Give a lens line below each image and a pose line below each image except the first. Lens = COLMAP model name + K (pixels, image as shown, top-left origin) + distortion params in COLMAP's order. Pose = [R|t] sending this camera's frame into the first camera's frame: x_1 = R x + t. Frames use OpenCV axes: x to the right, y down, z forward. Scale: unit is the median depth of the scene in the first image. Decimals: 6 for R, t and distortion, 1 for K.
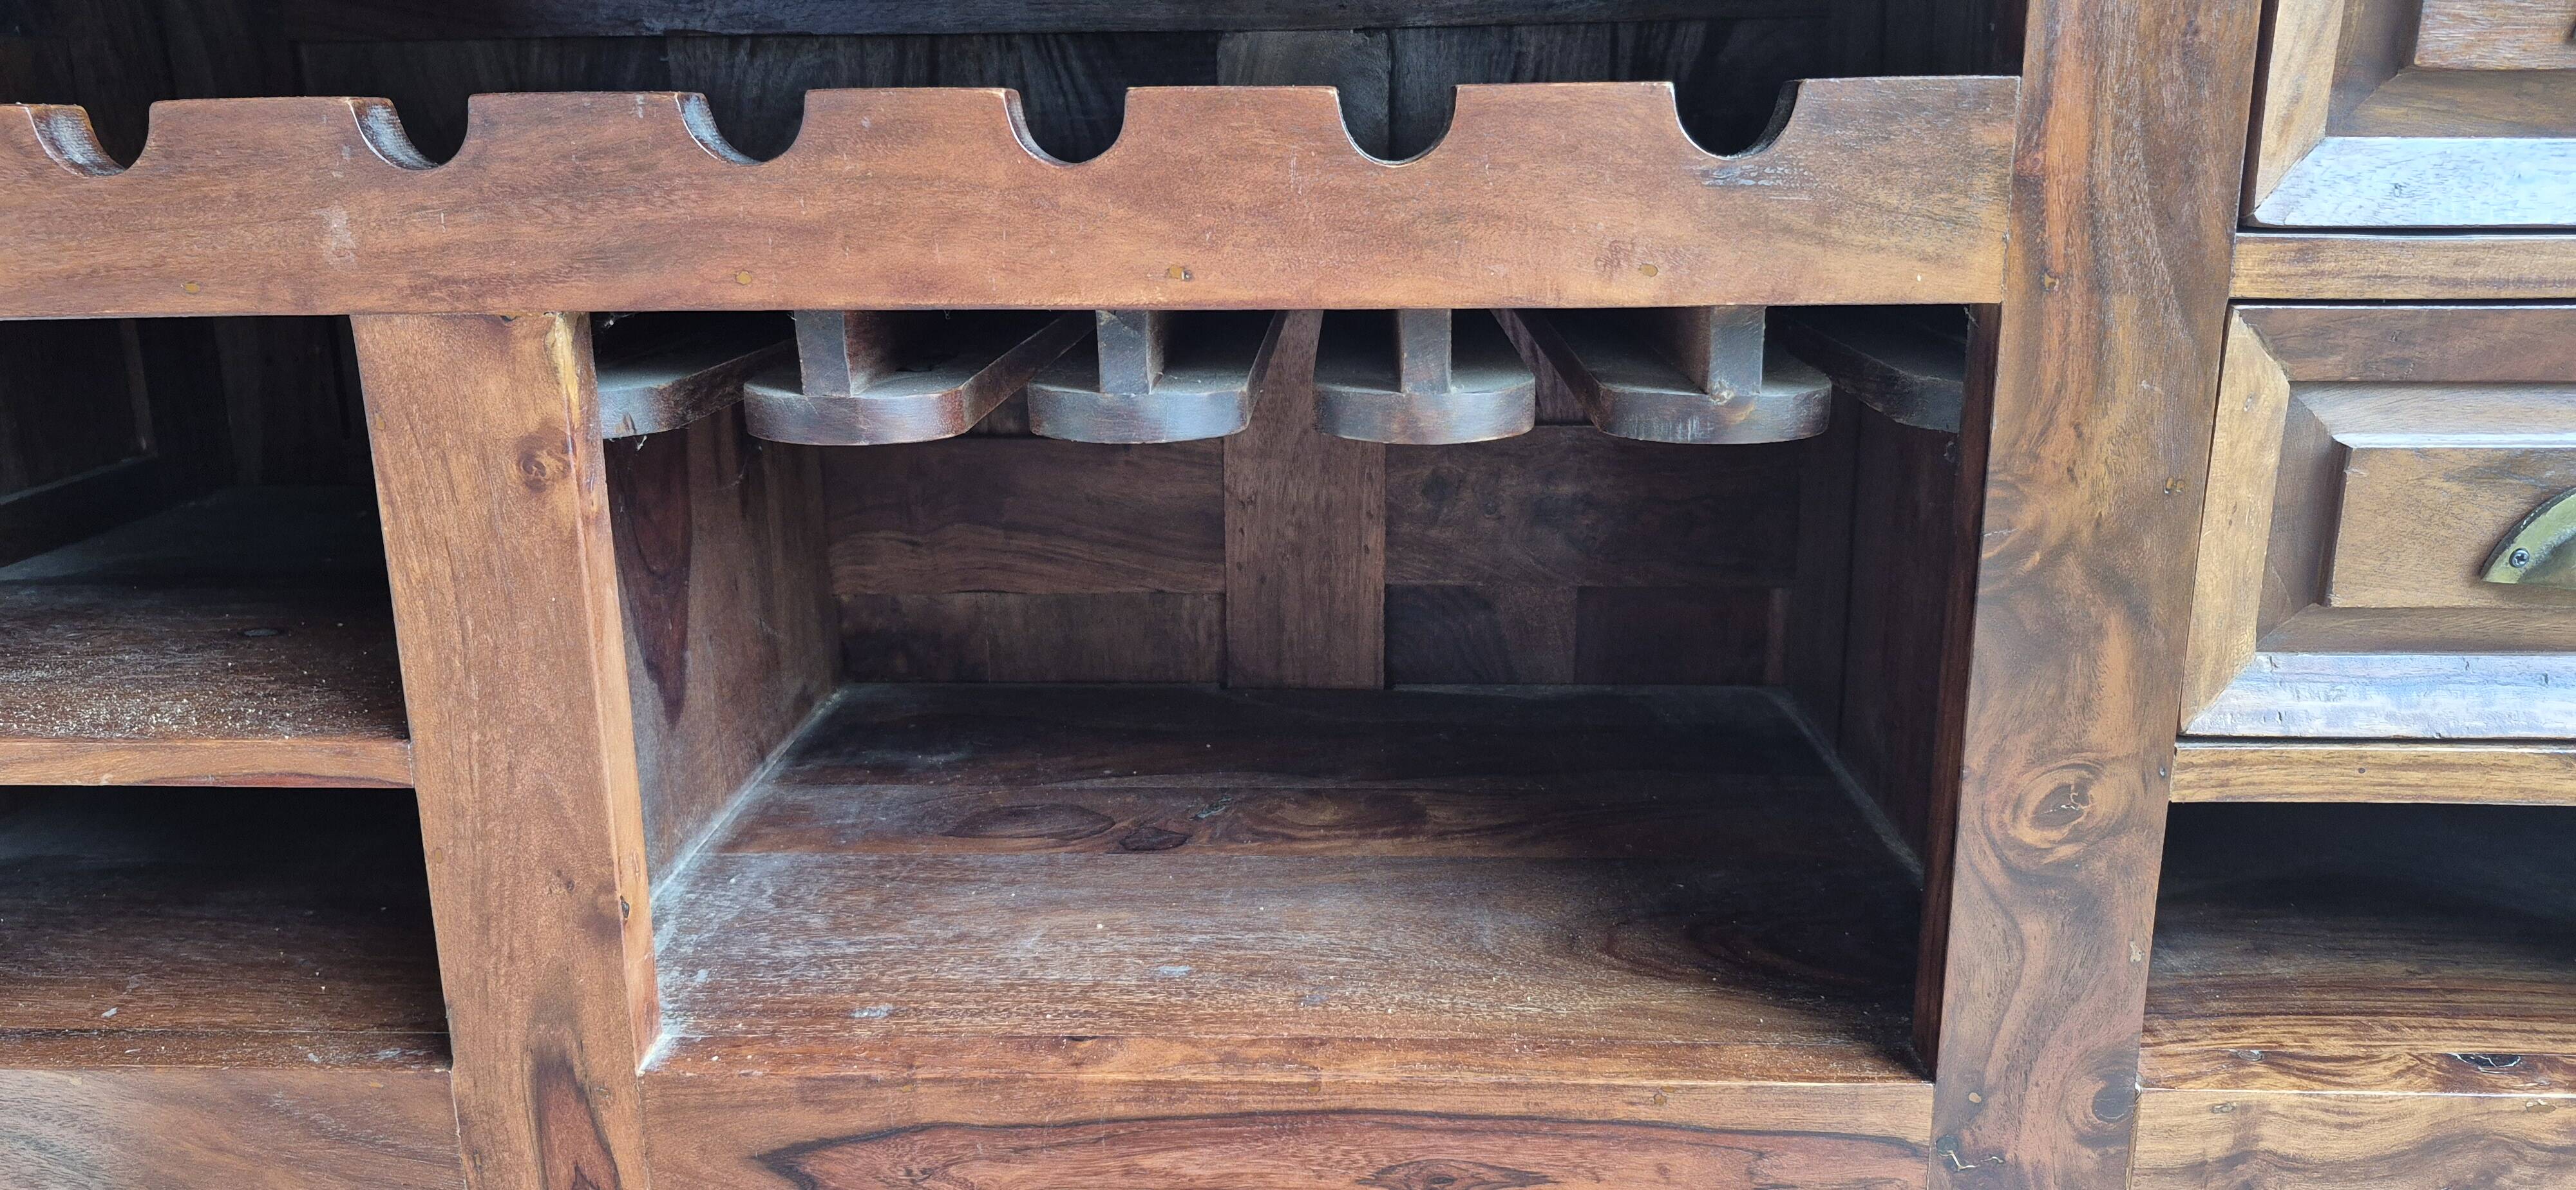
lens RADIAL K [[1795.2, 0, 1257.7], [0, 1795.2, 559.6], [0, 0, 1]] dist [0.062138, -0.084055]
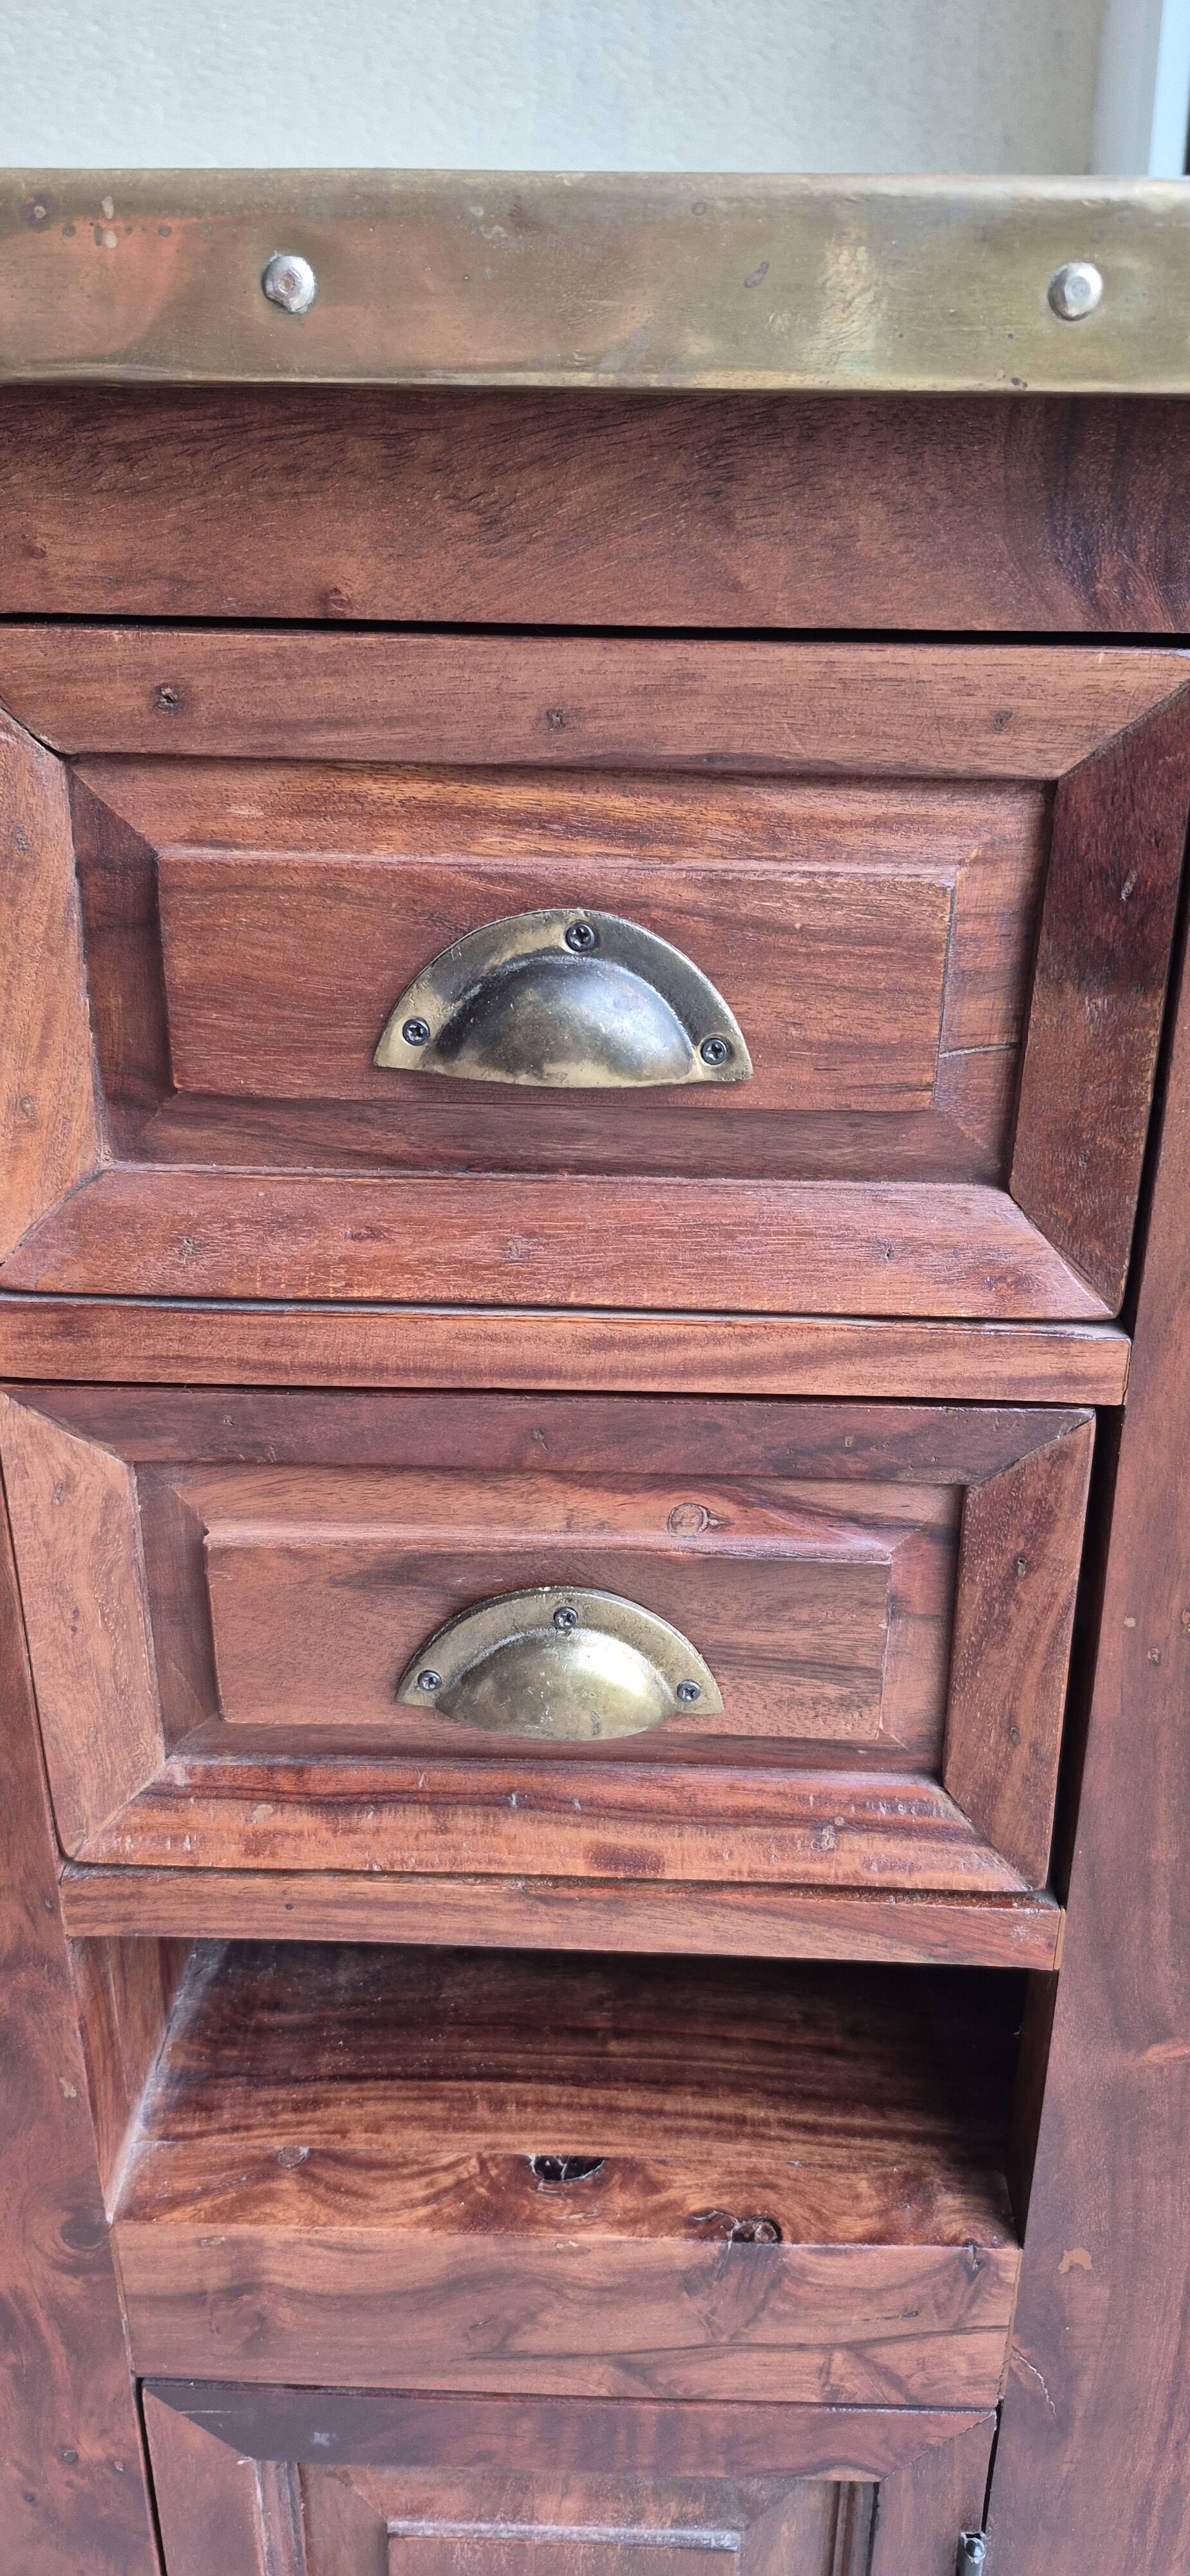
lens RADIAL K [[1795.2, 0, 671.1], [0, 1795.2, 1270.5], [0, 0, 1]] dist [0.062138, -0.084055]
pose [[0.999141, 0.012095, 0.039625, 0.728404], [-0.018157, 0.987528, 0.156396, -0.286136], [-0.037239, -0.156981, 0.986899, 0.239646]]
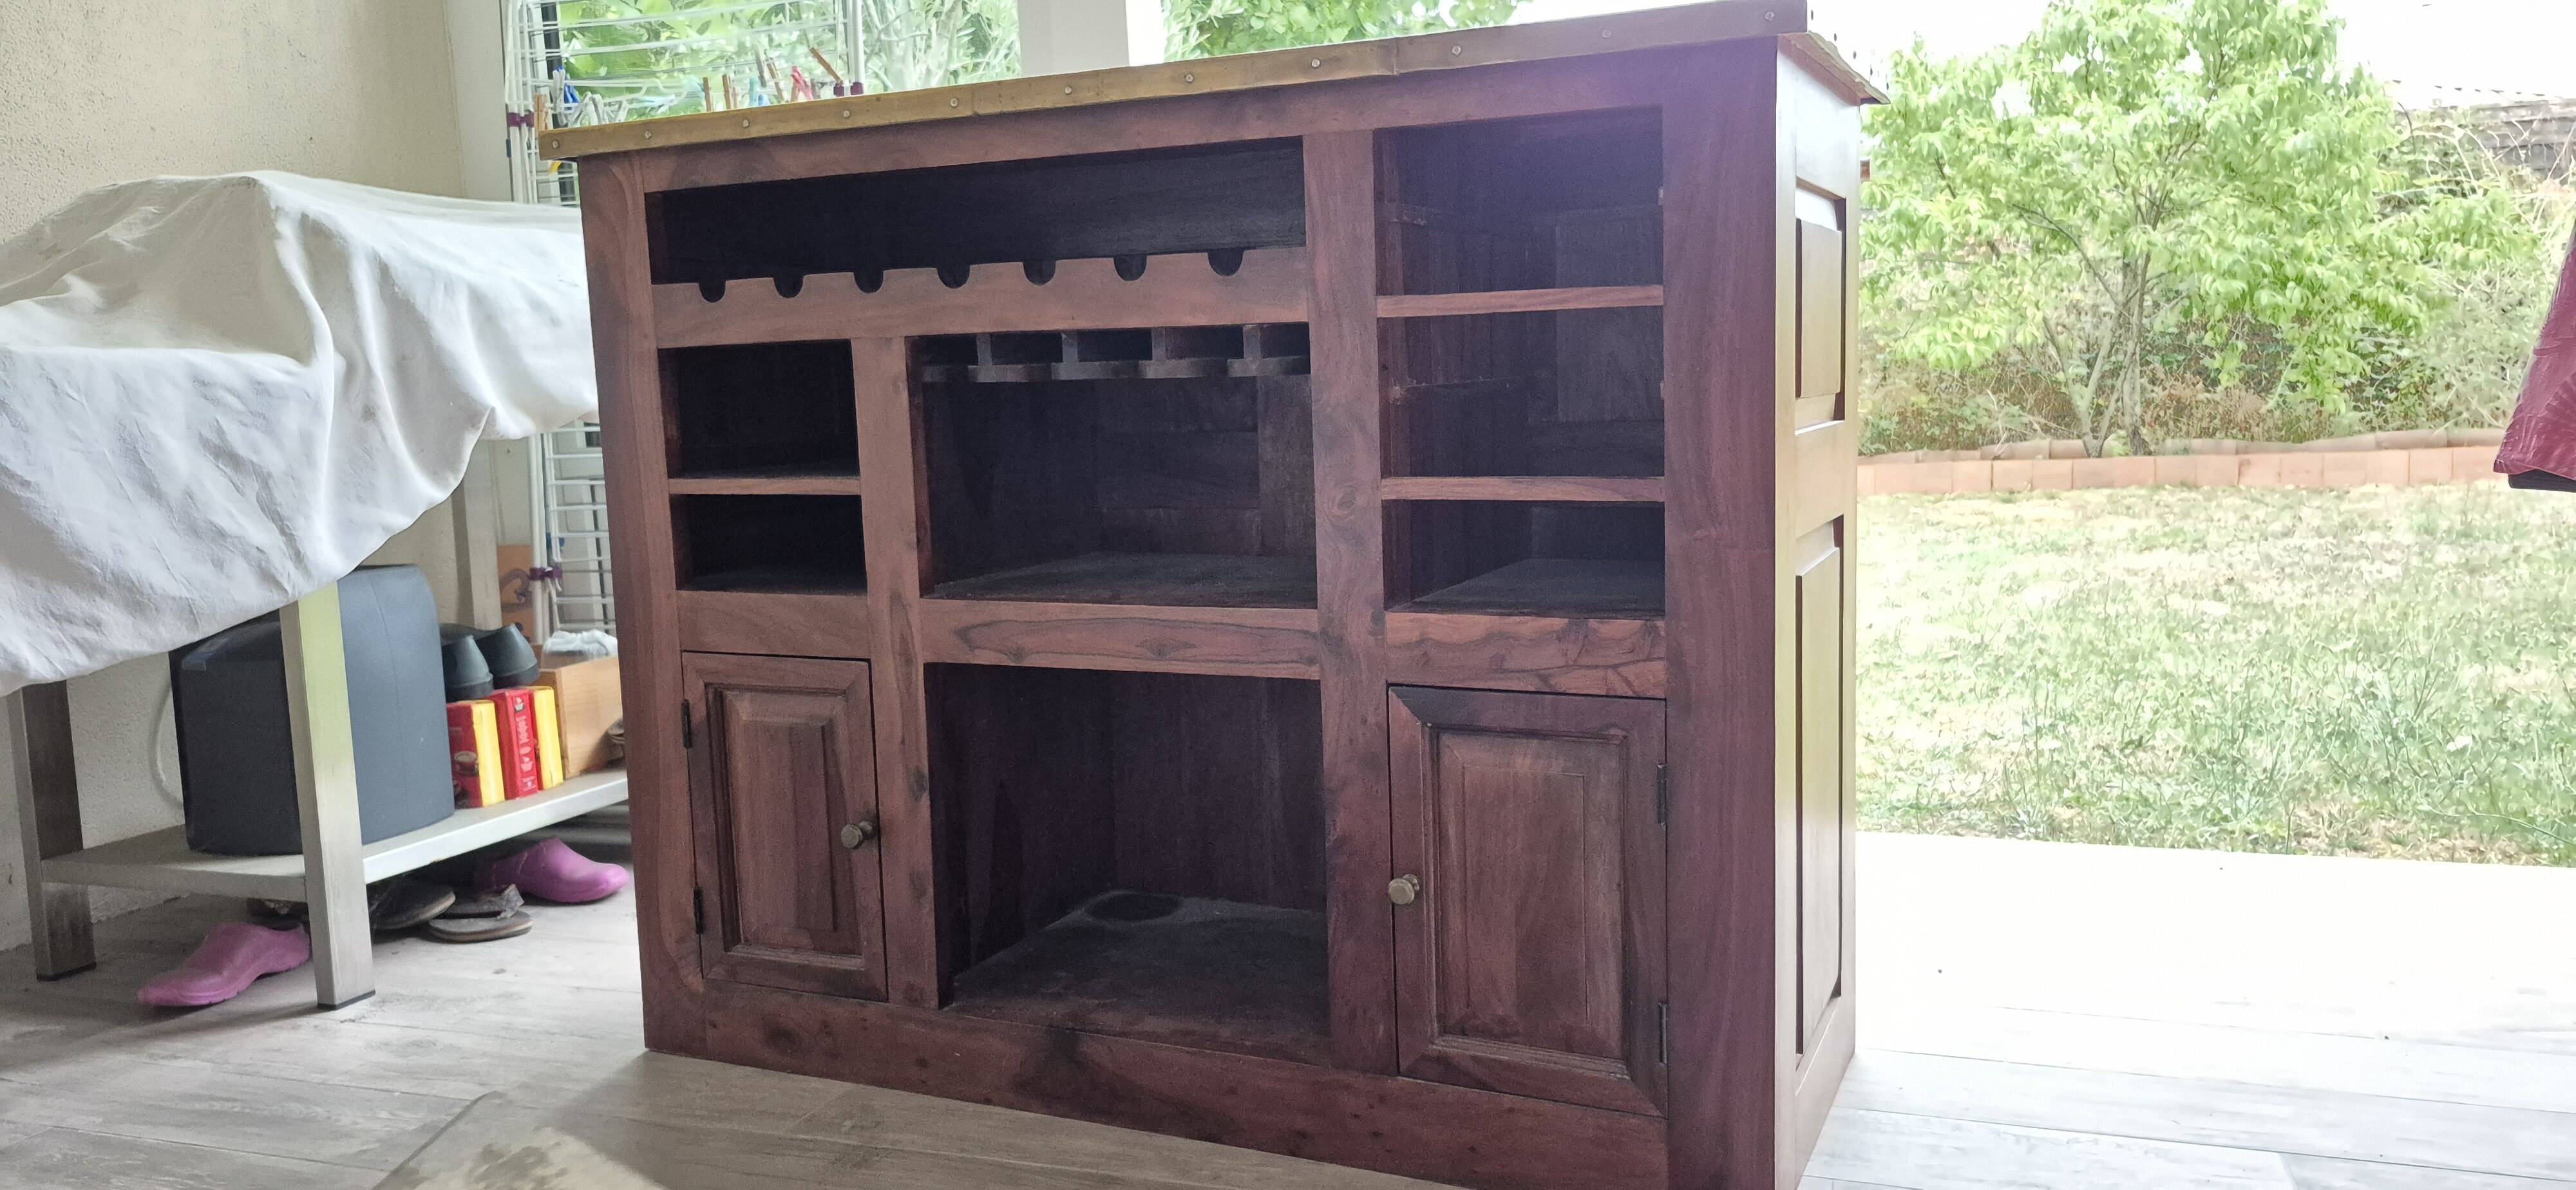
lens RADIAL K [[1795.2, 0, 1304.4], [0, 1795.2, 573.9], [0, 0, 1]] dist [0.062138, -0.084055]
pose [[0.926586, 0.027986, -0.375040, 1.416688], [-0.073237, 0.991563, -0.106952, 0.545129], [0.368883, 0.126567, 0.920818, -1.555731]]
